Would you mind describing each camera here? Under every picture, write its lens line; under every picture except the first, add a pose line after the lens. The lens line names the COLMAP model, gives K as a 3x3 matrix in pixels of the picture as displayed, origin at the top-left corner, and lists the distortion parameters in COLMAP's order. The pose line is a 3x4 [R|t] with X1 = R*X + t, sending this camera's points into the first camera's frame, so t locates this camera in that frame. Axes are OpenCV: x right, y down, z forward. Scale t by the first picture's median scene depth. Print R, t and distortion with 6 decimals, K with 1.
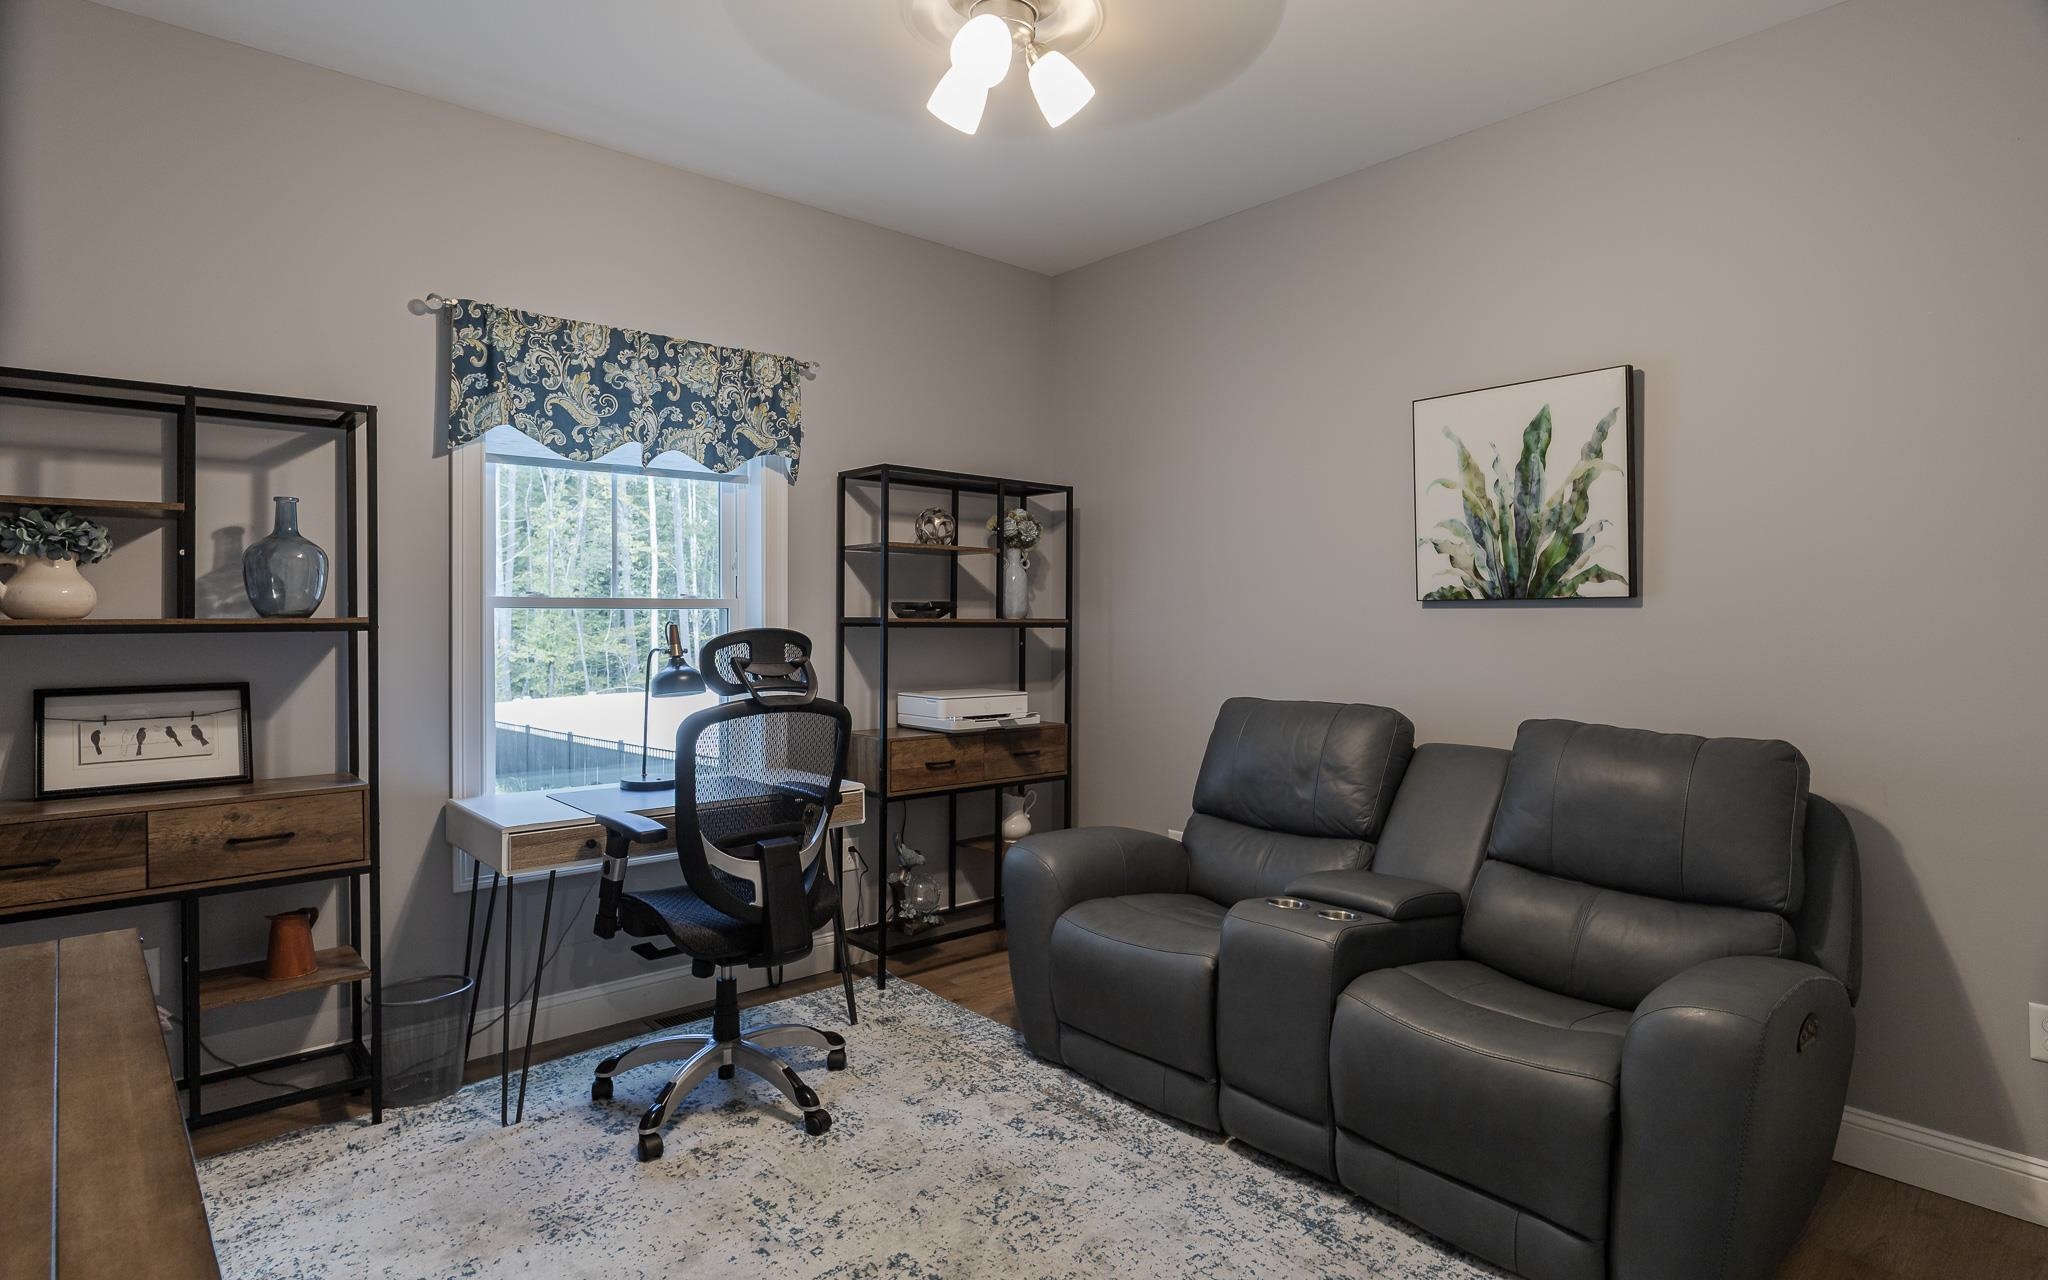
lens RADIAL K [[1086.0, 0, 1018.6], [0, 1086.0, 635.1], [0, 0, 1]] dist [0.001357, -0.000737]
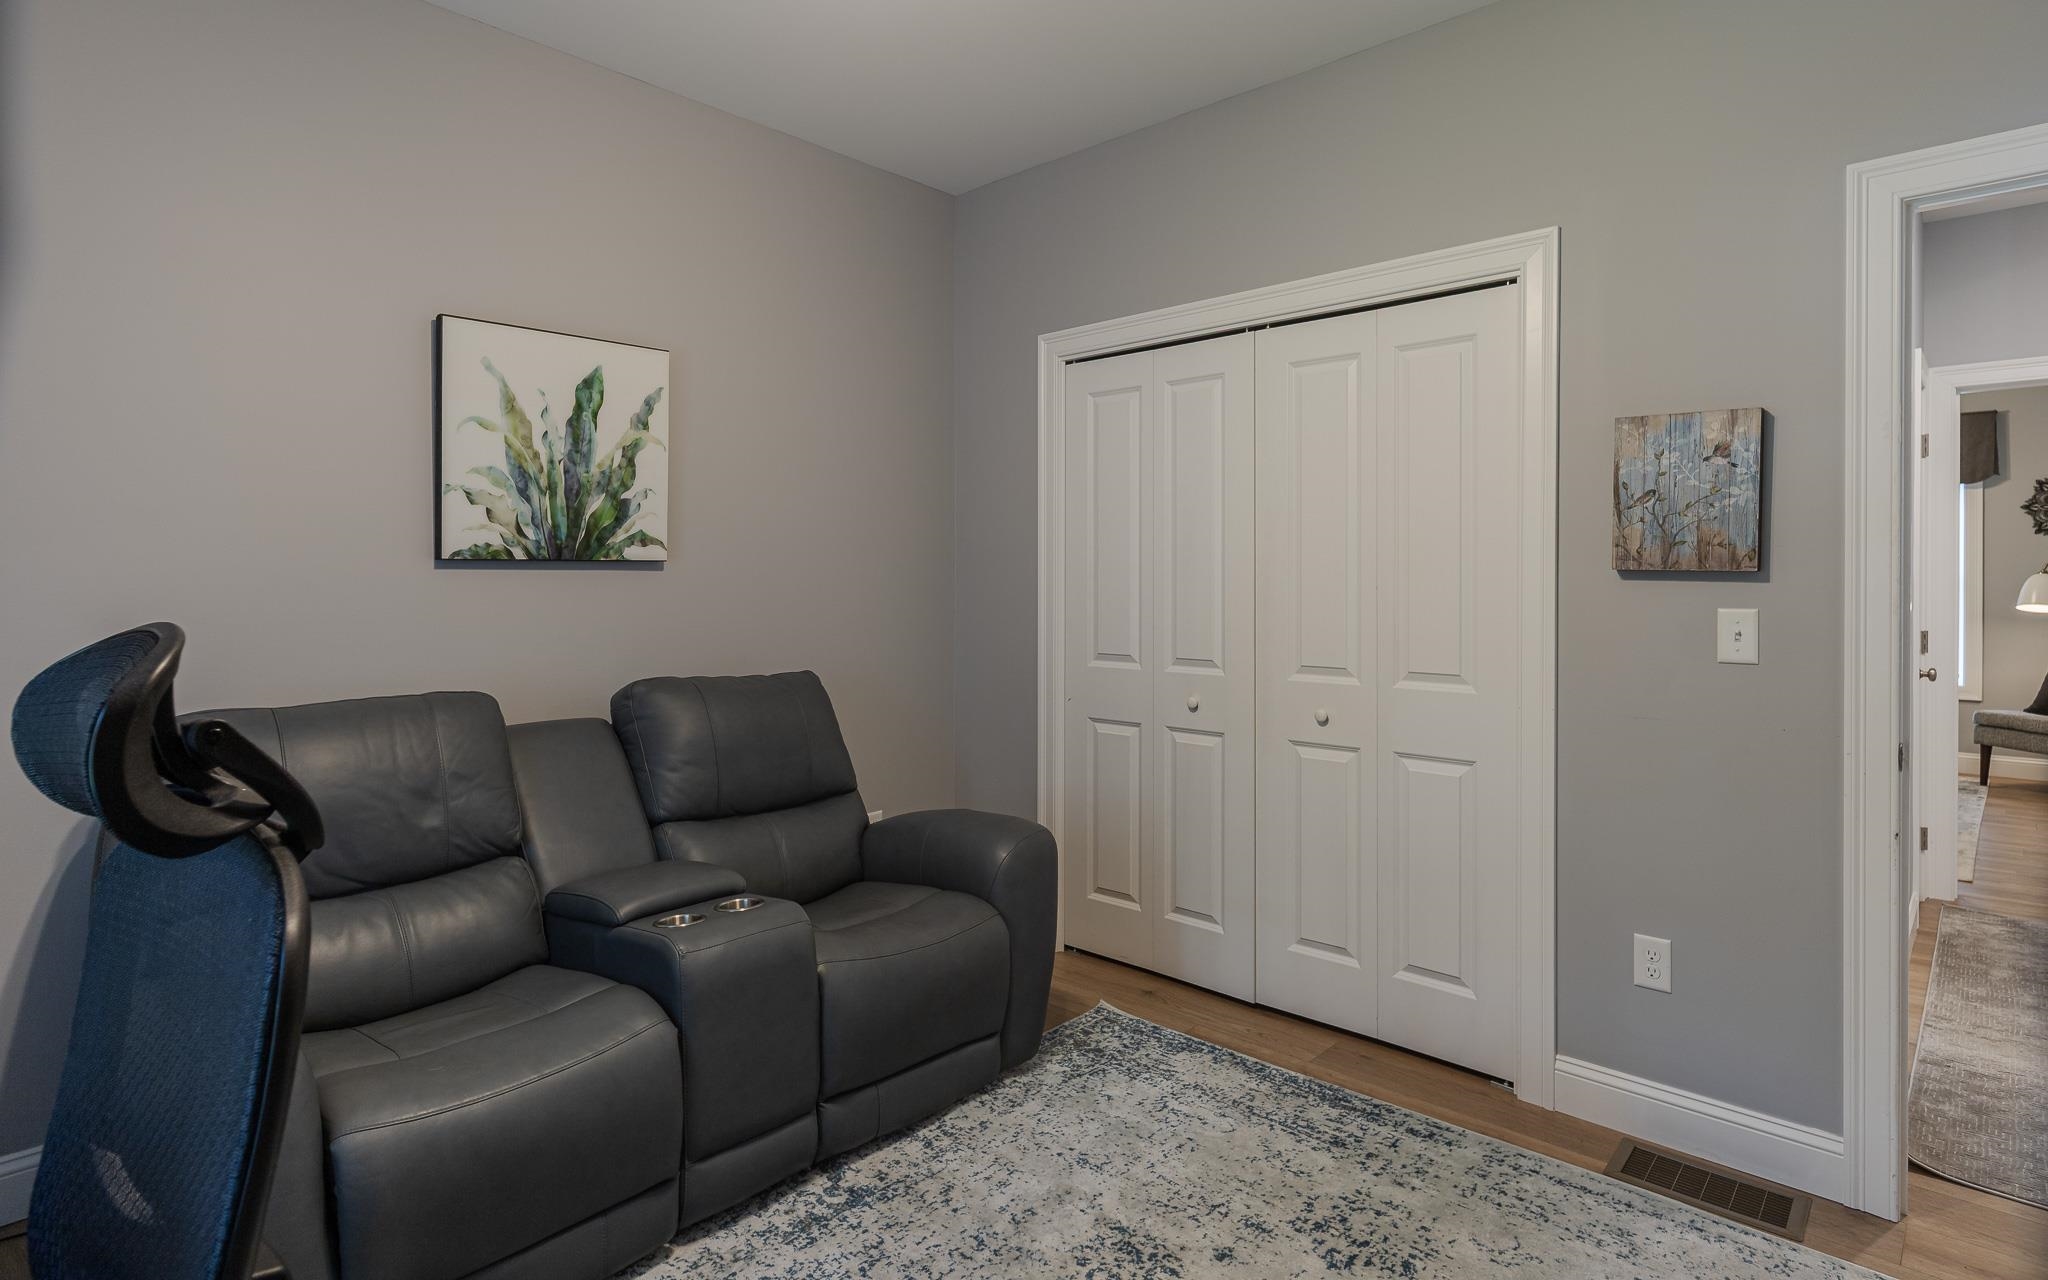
lens RADIAL K [[1075.4, 0, 1025.8], [0, 1075.4, 589.5], [0, 0, 1]] dist [0.003249, 0.001151]
pose [[-0.123482, -0.011433, 0.992281, -0.531879], [0.016719, 0.999768, 0.013599, -0.013964], [-0.992206, 0.018269, -0.123262, 0.723534]]
